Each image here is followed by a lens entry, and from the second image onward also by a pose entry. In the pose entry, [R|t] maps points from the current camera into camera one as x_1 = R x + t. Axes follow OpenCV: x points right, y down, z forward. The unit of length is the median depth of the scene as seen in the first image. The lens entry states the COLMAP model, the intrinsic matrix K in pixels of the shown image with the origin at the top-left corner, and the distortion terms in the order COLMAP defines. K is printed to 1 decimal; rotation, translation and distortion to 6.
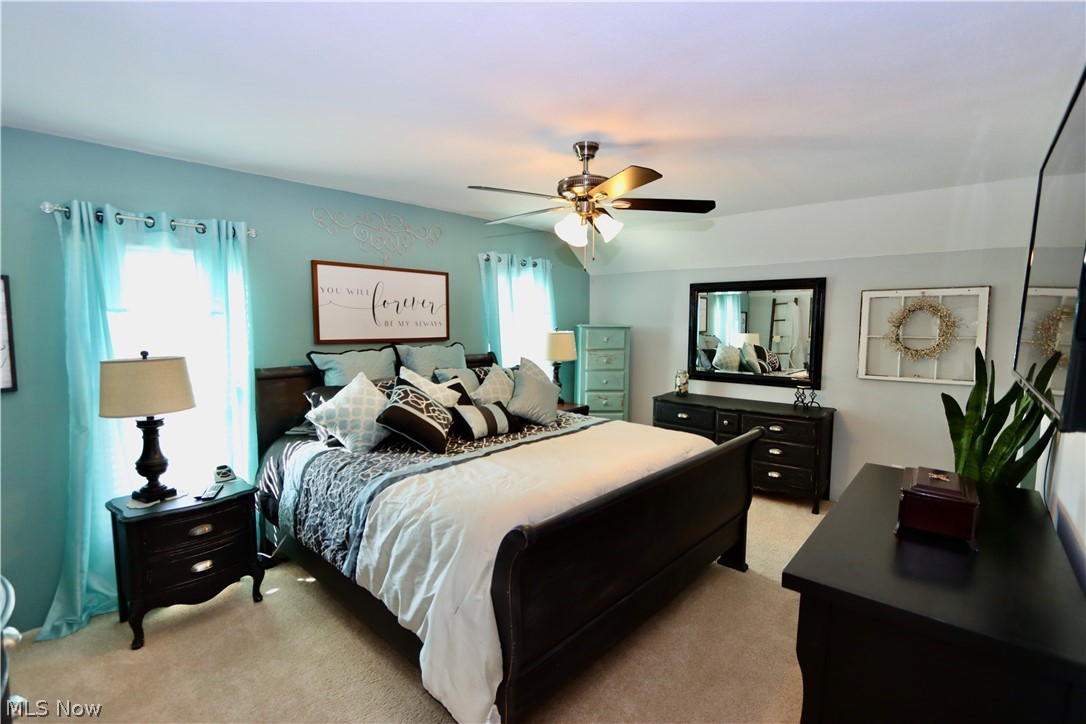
lens RADIAL K [[495.7, 0, 543.0], [0, 495.7, 362.0], [0, 0, 1]] dist [-0.002461, -0.000486]
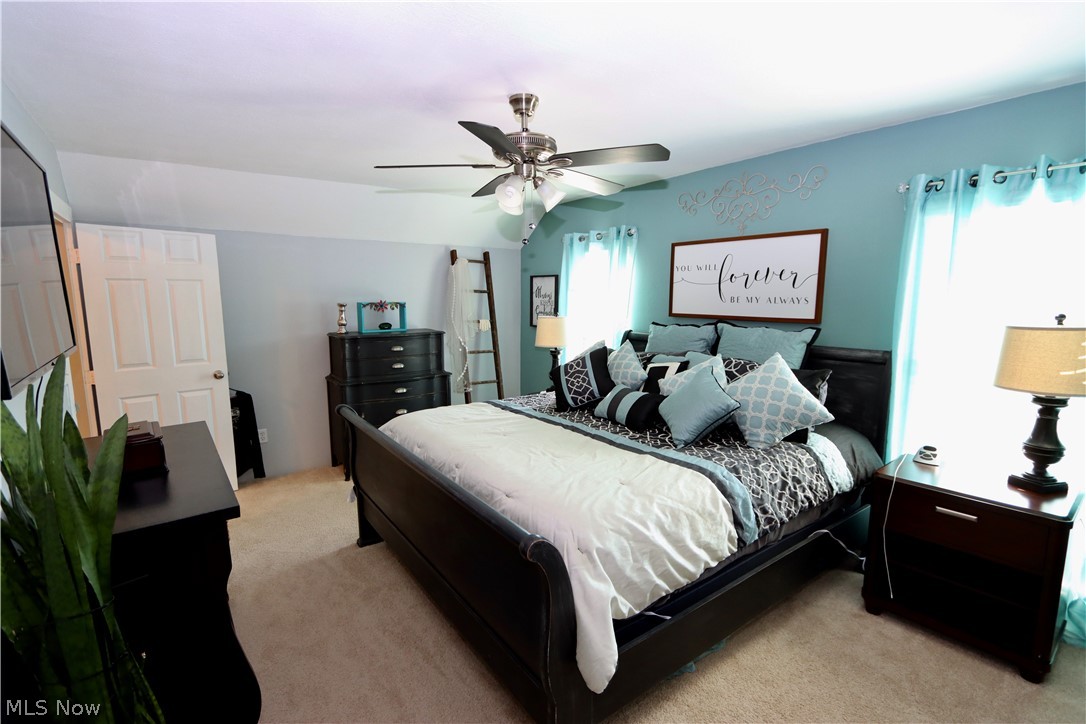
lens RADIAL K [[495.7, 0, 543.0], [0, 495.7, 362.0], [0, 0, 1]] dist [-0.002461, -0.000486]
pose [[-0.156172, 0.147417, -0.976667, 0.631328], [-0.066880, 0.984952, 0.159362, -0.082945], [0.985463, 0.090208, -0.143963, 0.763251]]
